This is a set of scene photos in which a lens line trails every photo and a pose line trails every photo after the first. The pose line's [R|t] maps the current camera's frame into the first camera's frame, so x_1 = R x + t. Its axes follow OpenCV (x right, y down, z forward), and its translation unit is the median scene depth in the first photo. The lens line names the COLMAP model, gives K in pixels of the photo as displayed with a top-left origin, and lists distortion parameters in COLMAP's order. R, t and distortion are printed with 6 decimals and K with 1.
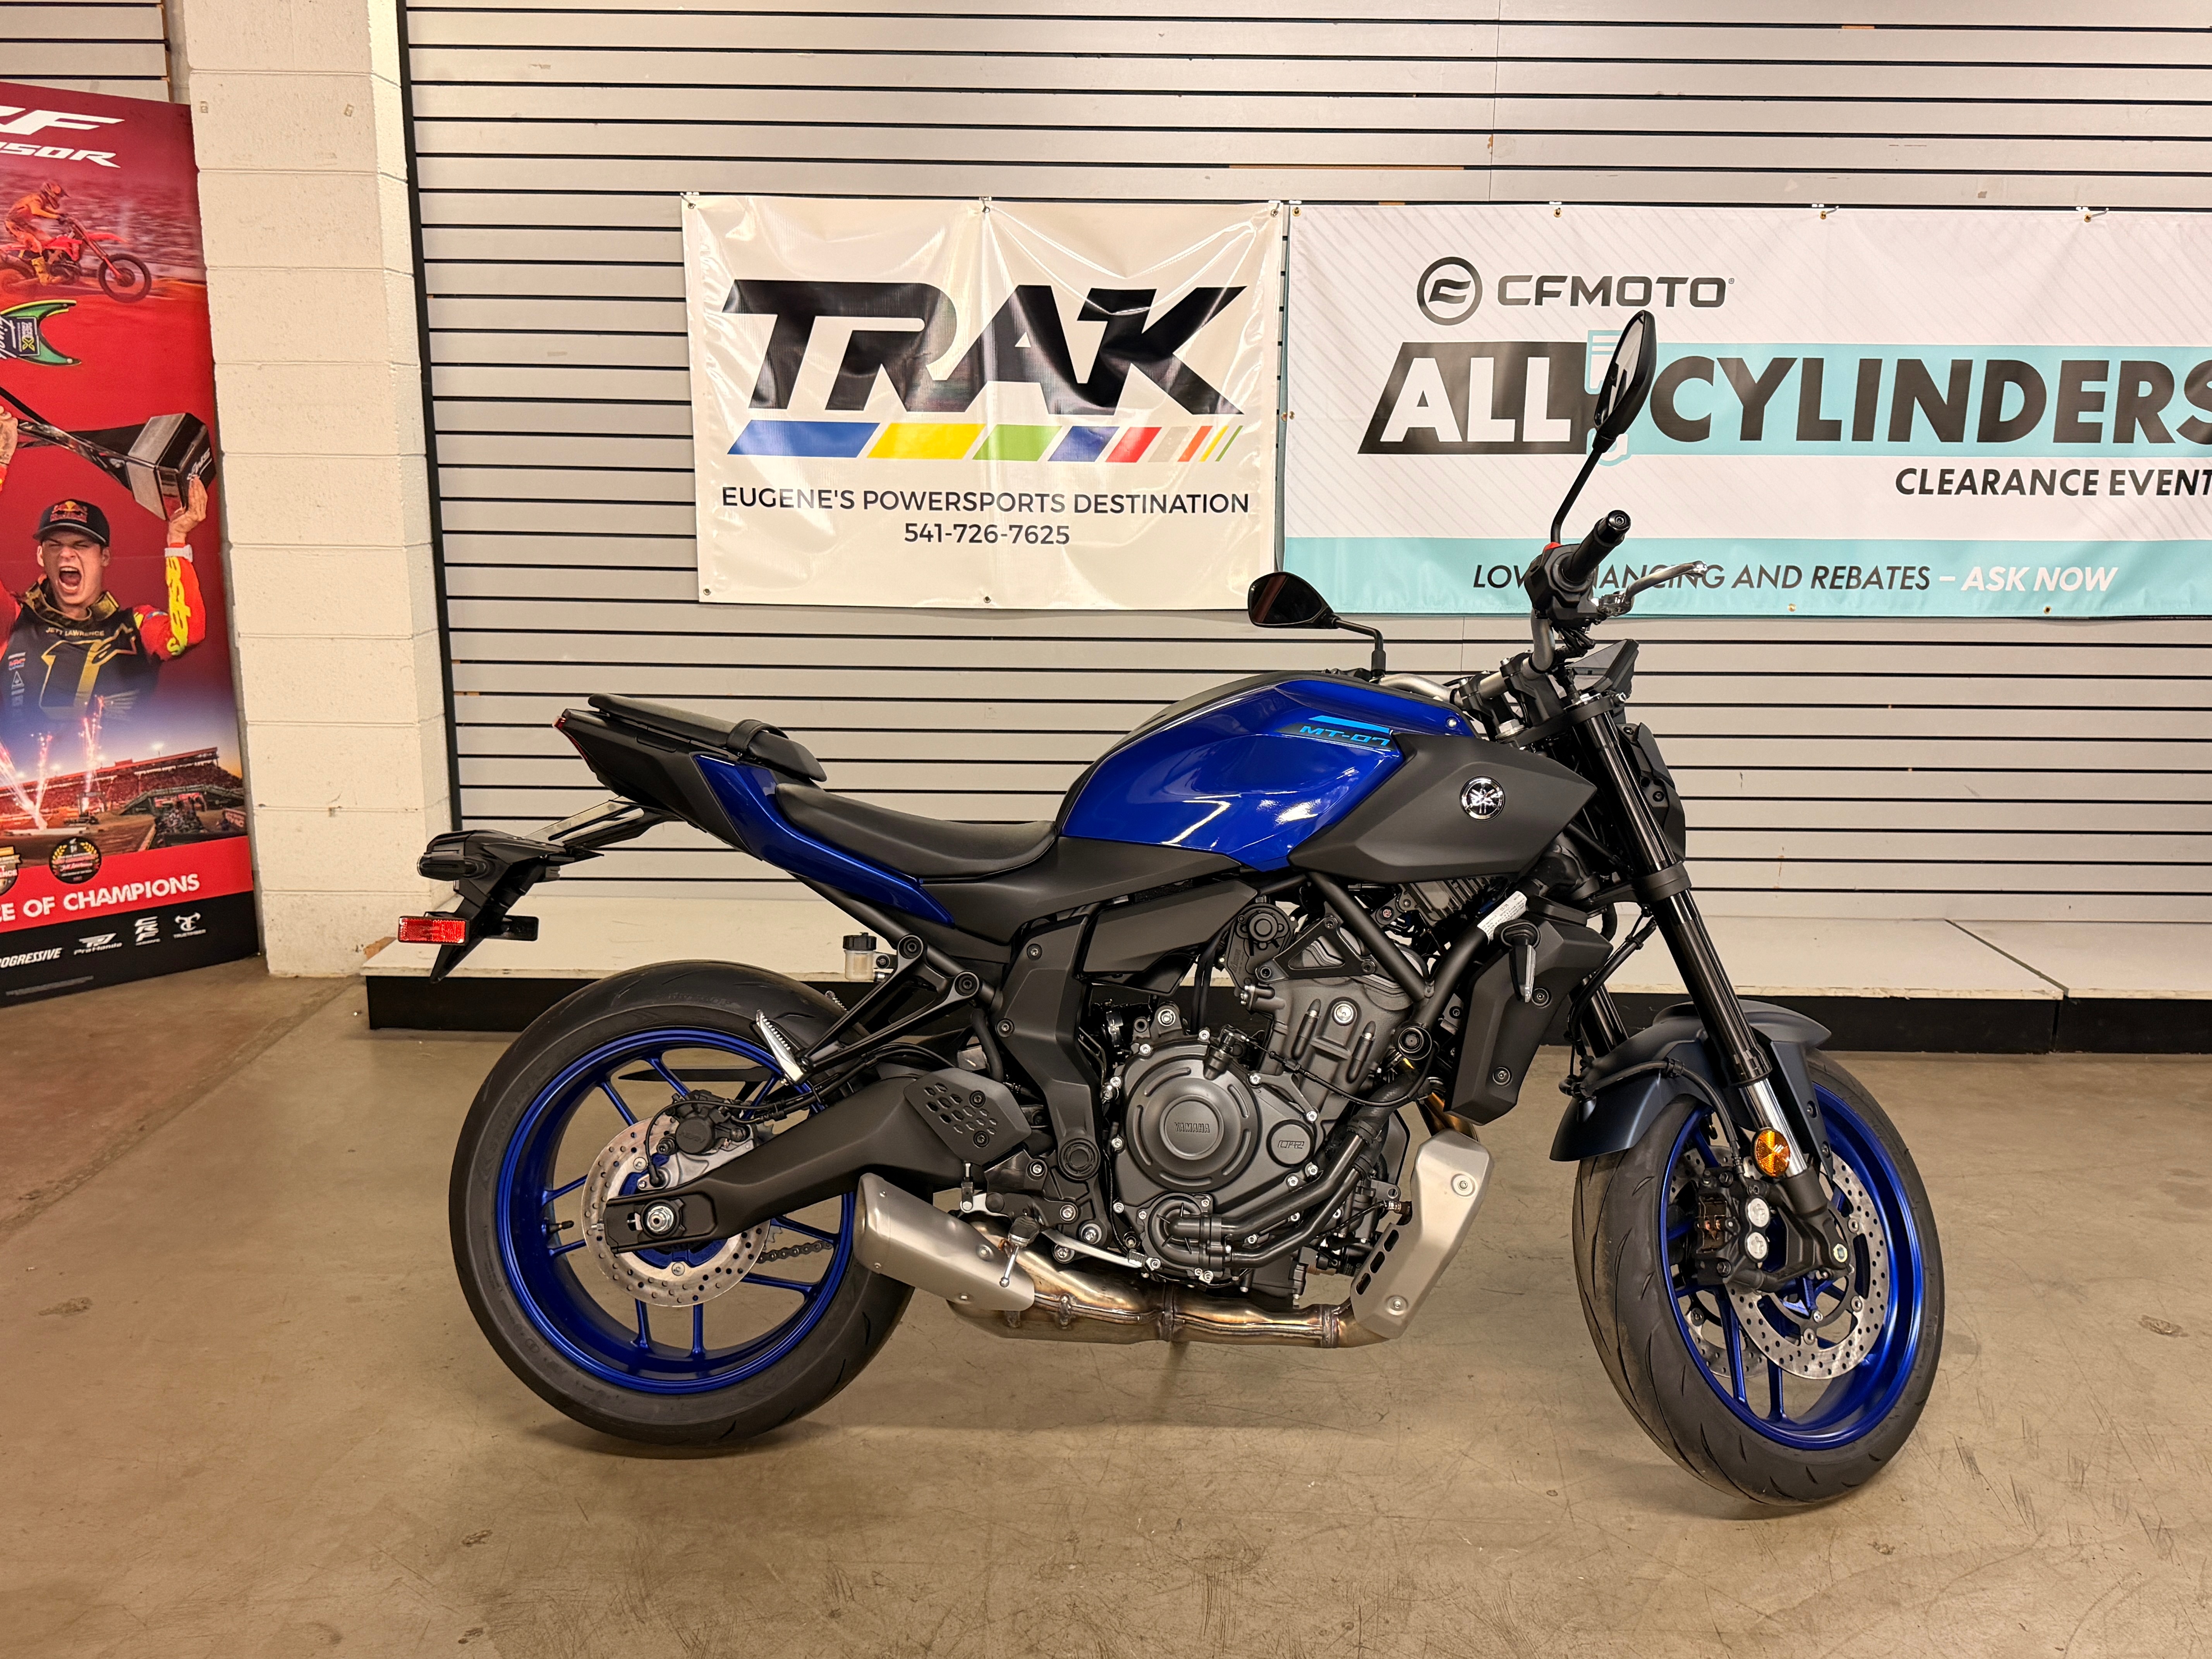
lens RADIAL K [[1785.5, 0, 1112.0], [0, 1785.5, 840.8], [0, 0, 1]] dist [0.151356, -0.296692]
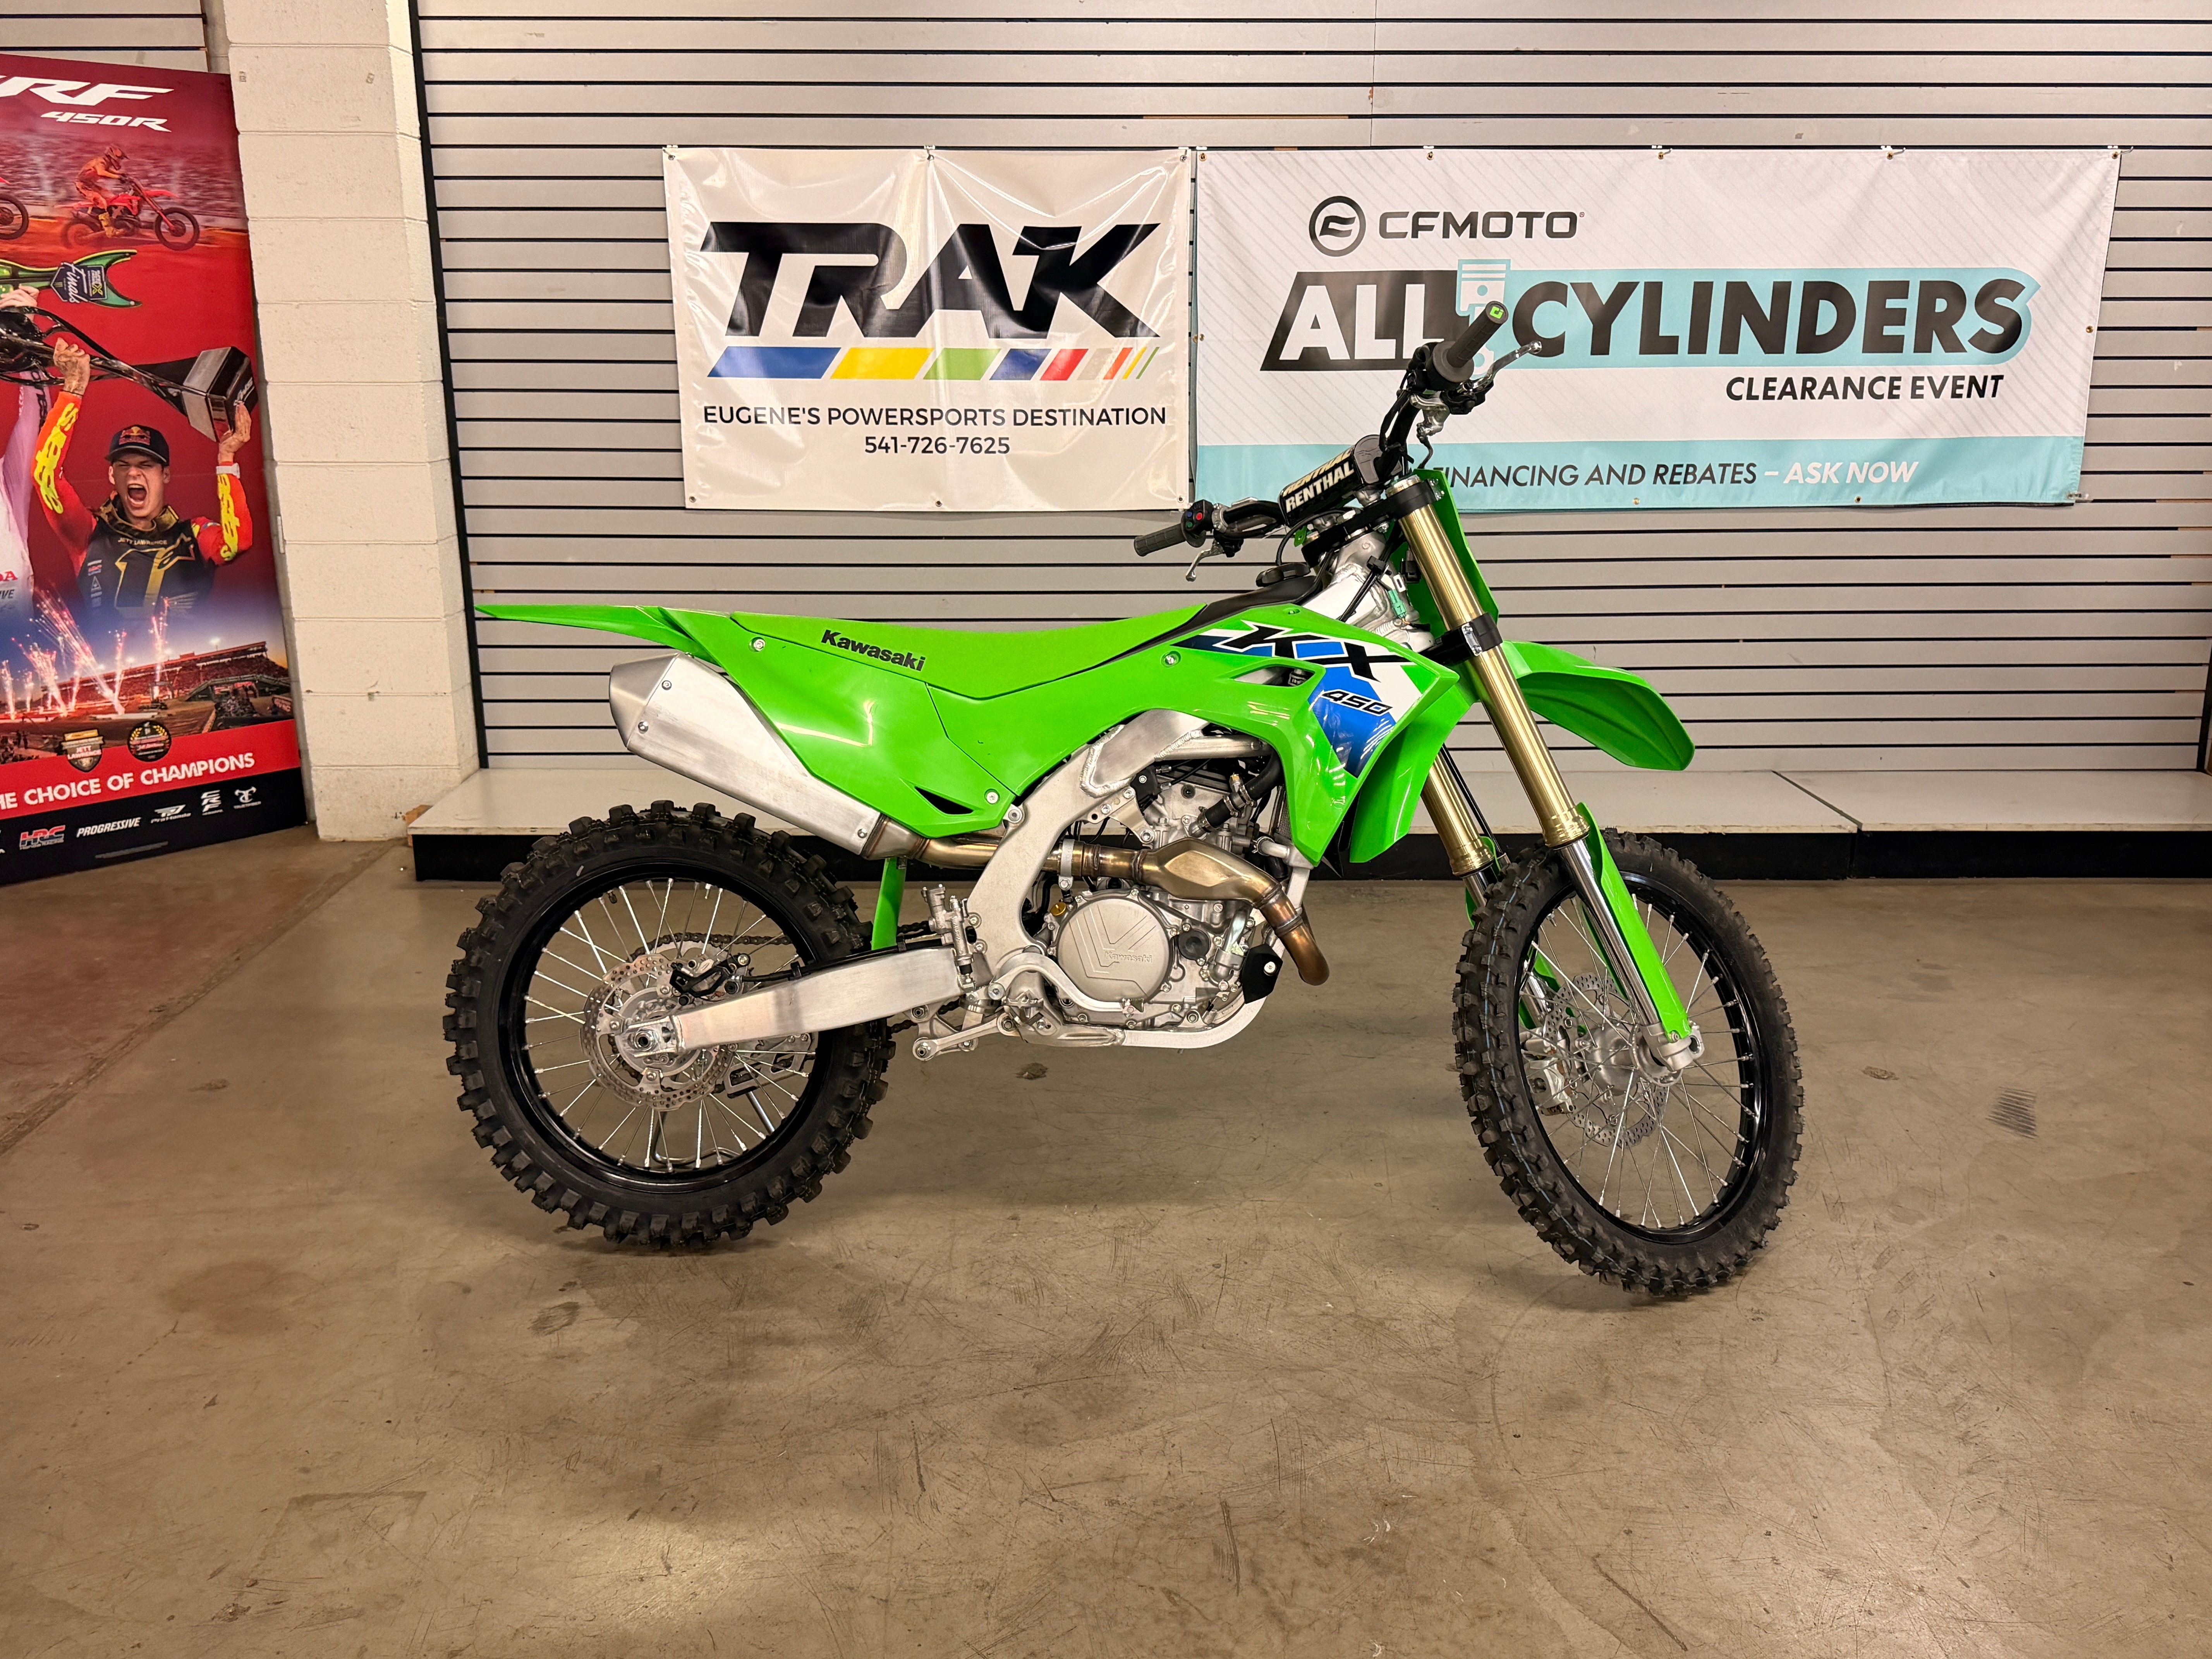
lens RADIAL K [[1787.2, 0, 1097.7], [0, 1787.2, 831.8], [0, 0, 1]] dist [0.153665, -0.315710]
pose [[0.999785, -0.015424, 0.013826, 0.012980], [0.014698, 0.998582, 0.051171, 0.017831], [-0.014595, -0.050957, 0.998594, -0.160295]]
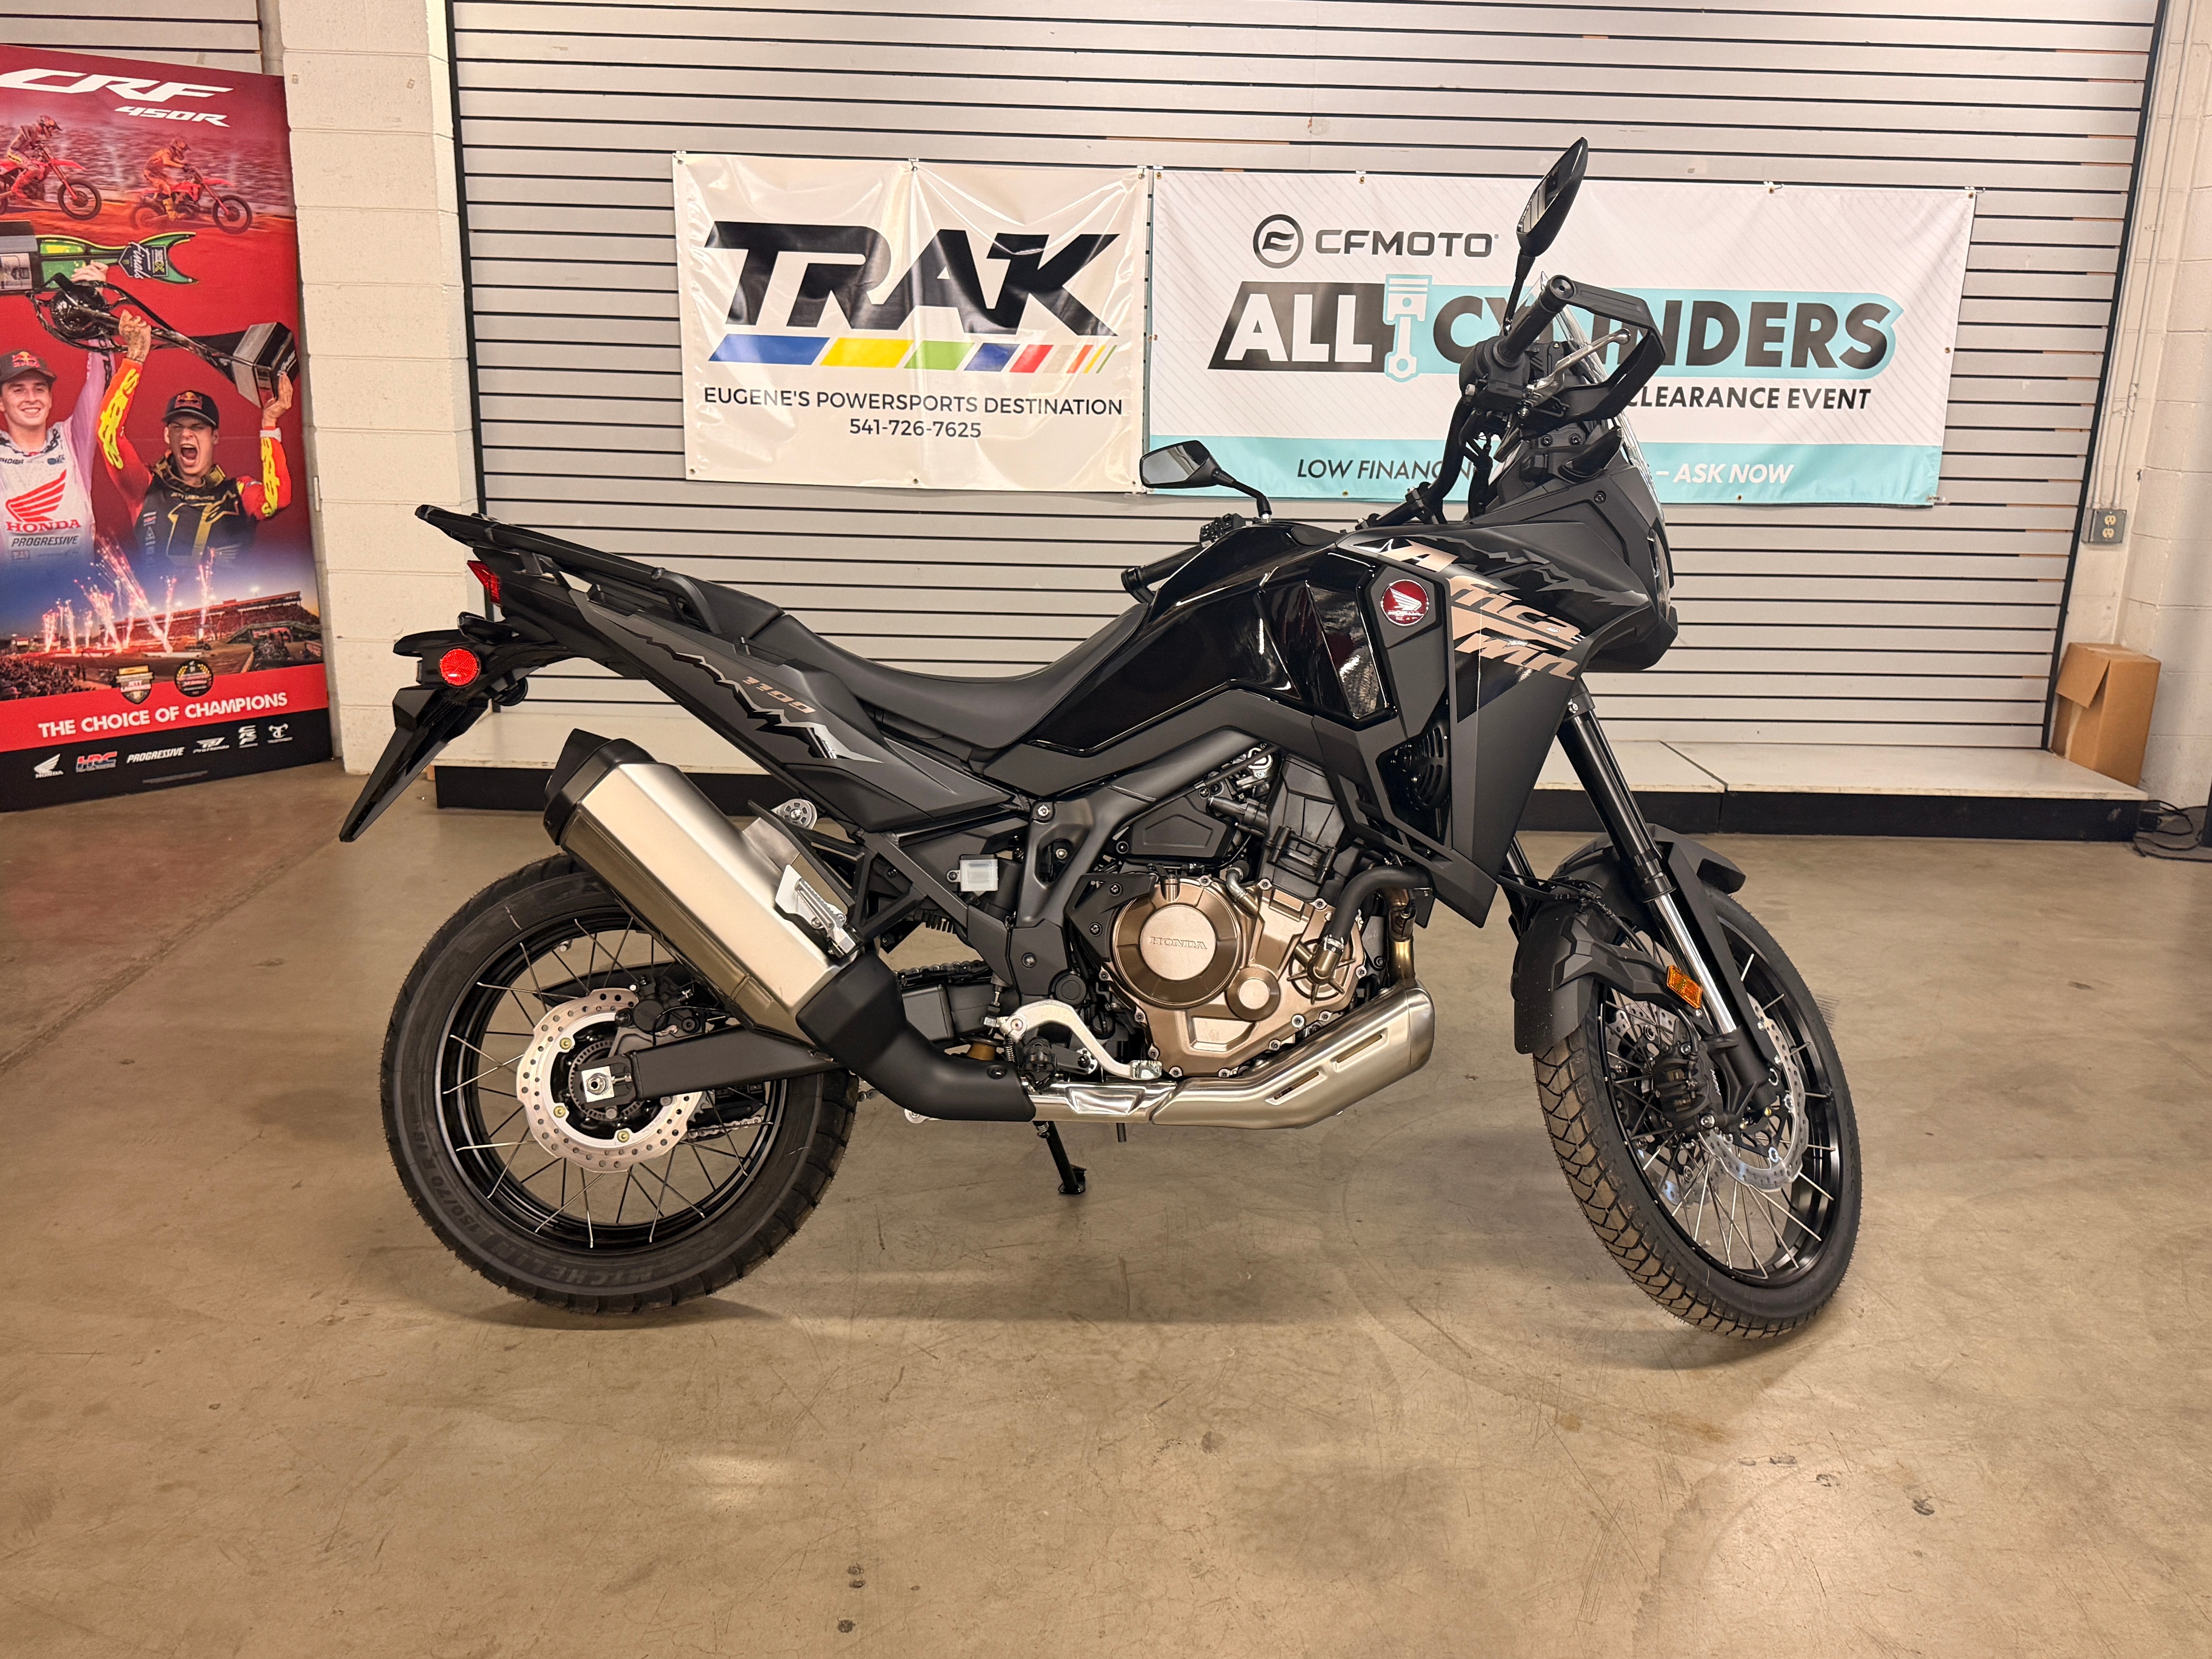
lens RADIAL K [[1790.7, 0, 1107.1], [0, 1790.7, 841.5], [0, 0, 1]] dist [0.161700, -0.329932]
pose [[0.999471, 0.005335, 0.032089, 0.026441], [-0.007062, 0.998519, 0.053939, 0.050975], [-0.031754, -0.054137, 0.998028, -0.295912]]
